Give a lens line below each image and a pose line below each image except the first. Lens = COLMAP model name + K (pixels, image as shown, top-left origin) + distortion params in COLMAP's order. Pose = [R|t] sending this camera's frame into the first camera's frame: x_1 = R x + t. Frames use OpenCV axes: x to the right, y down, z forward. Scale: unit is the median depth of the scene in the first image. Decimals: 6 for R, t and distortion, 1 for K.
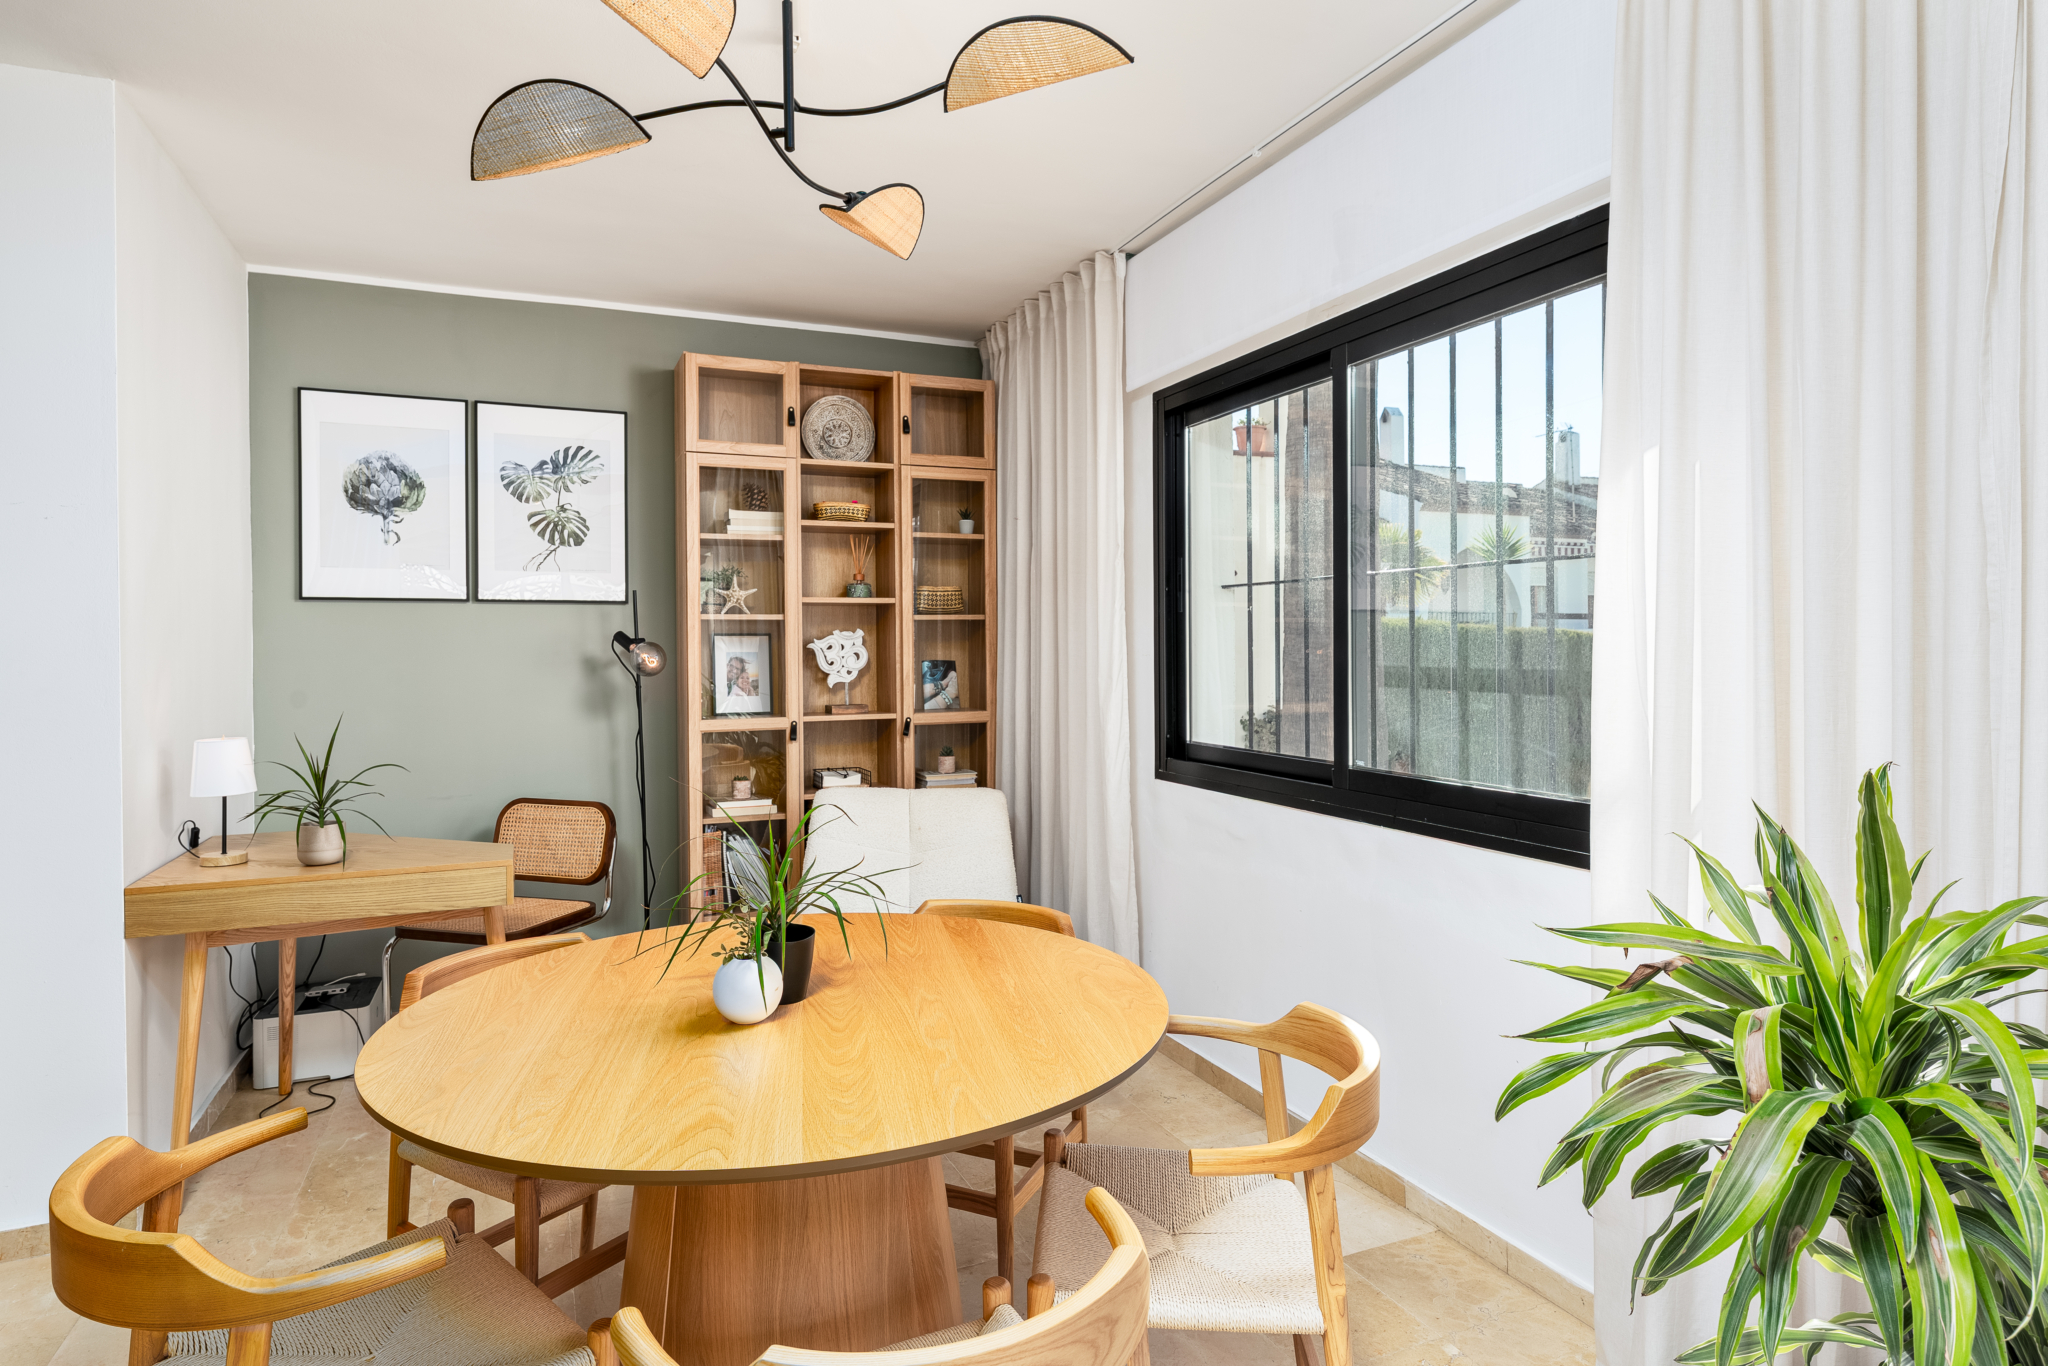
lens RADIAL K [[1153.9, 0, 1021.7], [0, 1153.9, 646.3], [0, 0, 1]] dist [0.000553, 0.000422]
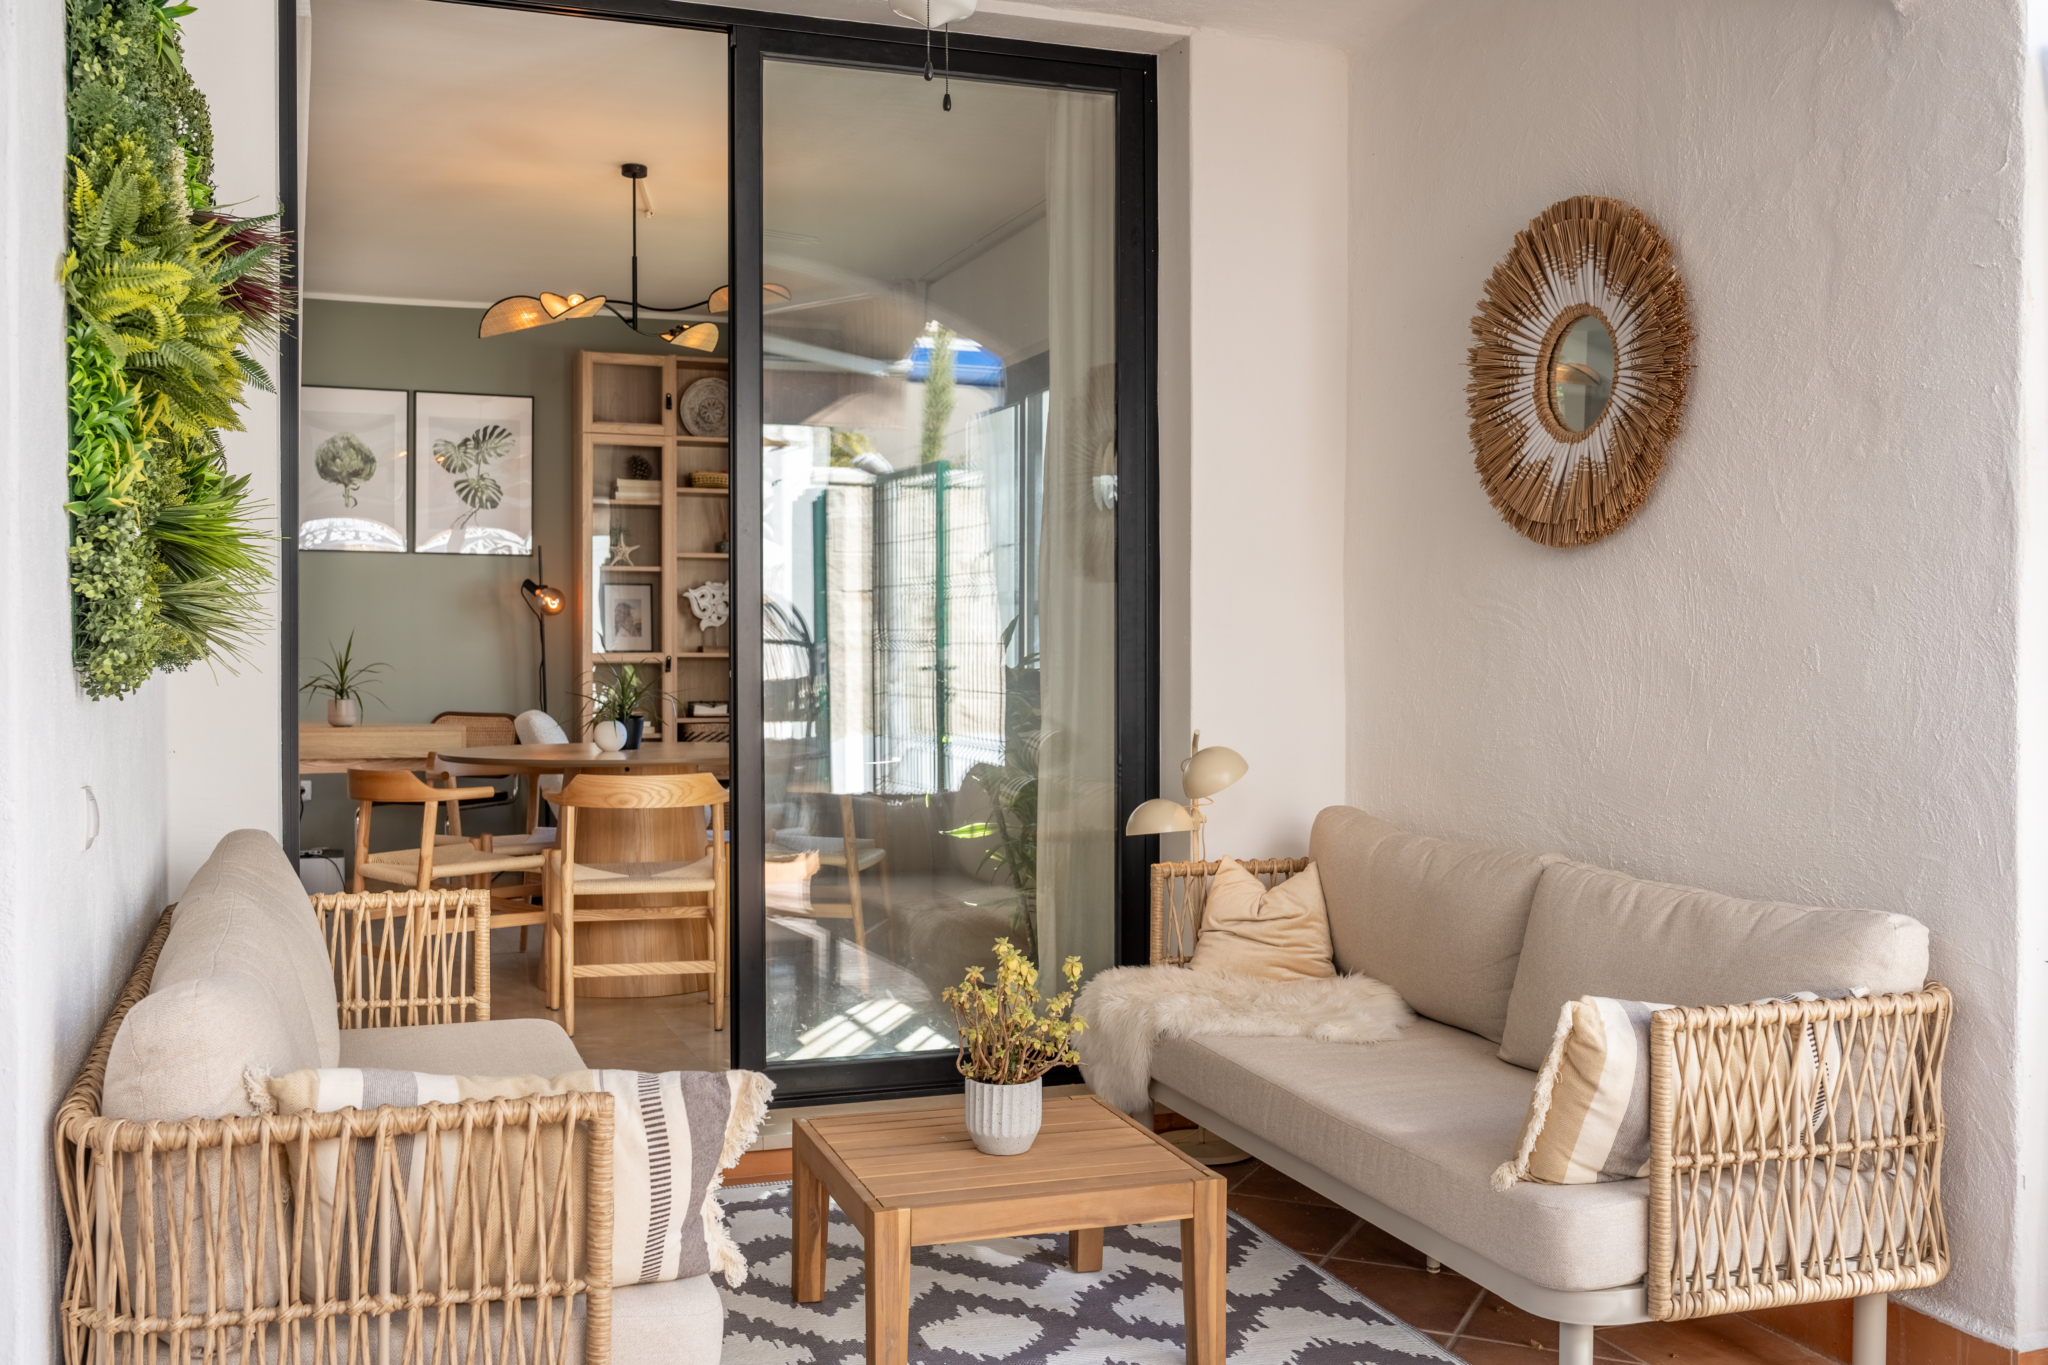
lens RADIAL K [[1949.0, 0, 1023.6], [0, 1949.0, 684.5], [0, 0, 1]] dist [-0.024765, 0.000000]
pose [[0.998168, 0.012930, -0.059111, 0.290904], [-0.011717, 0.999714, 0.020834, 0.048163], [0.059364, -0.020103, 0.998034, -1.000845]]
